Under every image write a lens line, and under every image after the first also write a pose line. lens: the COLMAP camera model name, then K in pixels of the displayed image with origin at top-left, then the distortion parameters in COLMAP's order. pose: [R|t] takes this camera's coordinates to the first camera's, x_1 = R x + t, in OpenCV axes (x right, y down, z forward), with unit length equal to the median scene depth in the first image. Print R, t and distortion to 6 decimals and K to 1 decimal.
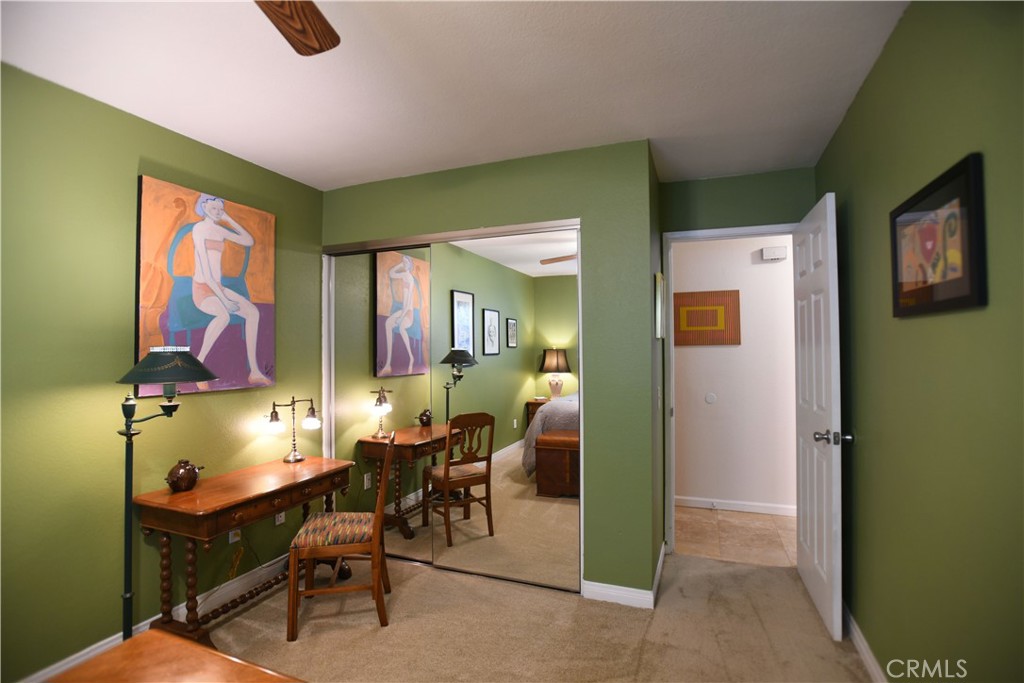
lens RADIAL K [[498.2, 0, 514.0], [0, 498.2, 341.4], [0, 0, 1]] dist [-0.034253, 0.003433]
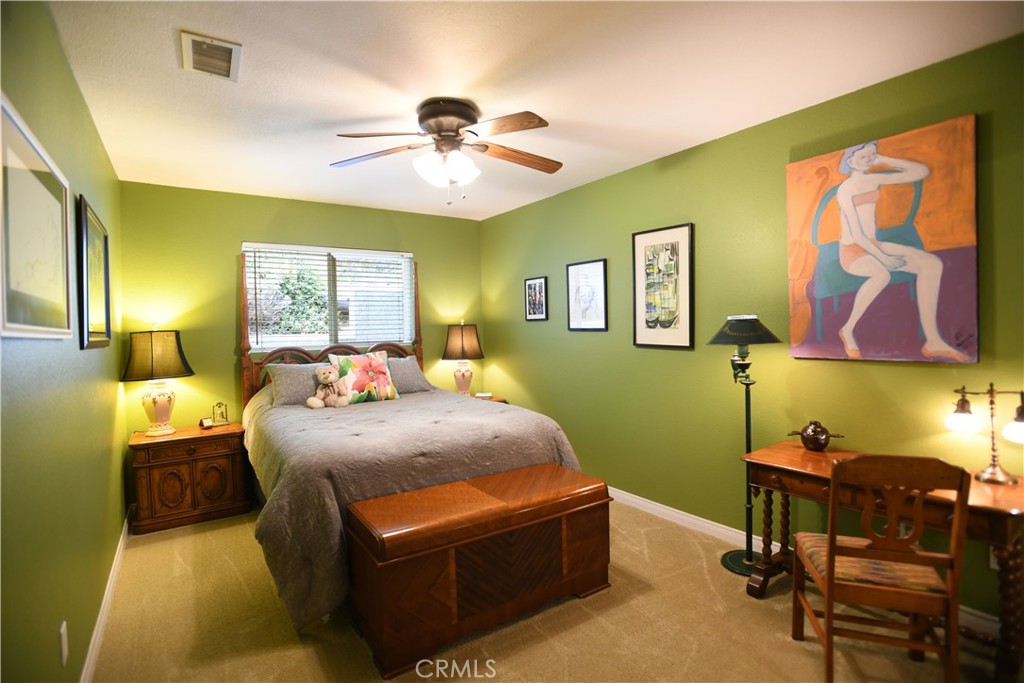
lens RADIAL K [[498.2, 0, 515.8], [0, 498.2, 334.2], [0, 0, 1]] dist [-0.034253, 0.003433]
pose [[-0.565743, 0.044894, -0.823358, 0.500420], [0.049422, 0.998568, 0.020489, 0.002707], [0.823099, -0.029101, -0.567152, 0.976375]]
